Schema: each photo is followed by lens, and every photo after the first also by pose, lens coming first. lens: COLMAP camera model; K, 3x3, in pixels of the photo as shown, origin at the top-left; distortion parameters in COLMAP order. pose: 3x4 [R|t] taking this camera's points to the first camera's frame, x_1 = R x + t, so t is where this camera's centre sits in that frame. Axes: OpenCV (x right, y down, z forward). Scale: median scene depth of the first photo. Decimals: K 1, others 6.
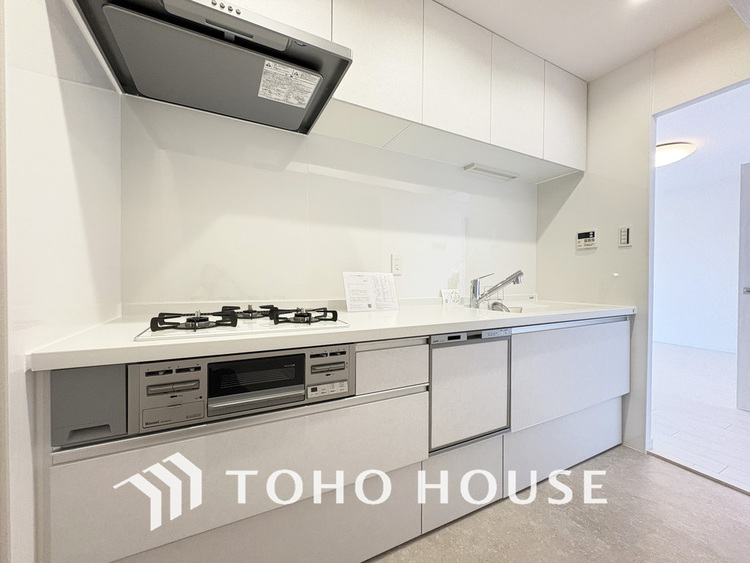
lens RADIAL K [[297.3, 0, 371.3], [0, 297.3, 282.8], [0, 0, 1]] dist [0.000380, -0.000058]
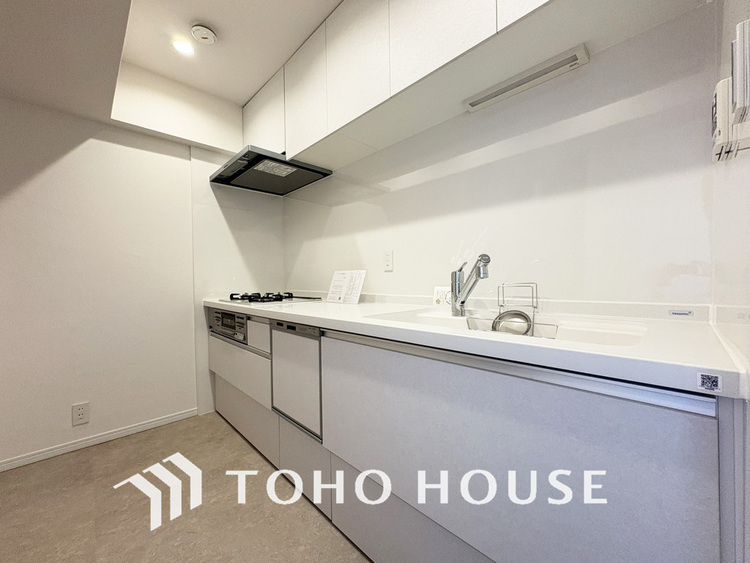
lens RADIAL K [[297.3, 0, 371.8], [0, 297.3, 281.8], [0, 0, 1]] dist [0.000380, -0.000058]
pose [[0.308707, -0.005422, -0.951142, 1.367774], [0.008189, 0.999962, -0.003043, 0.016179], [0.951122, -0.006849, 0.308739, 0.871423]]
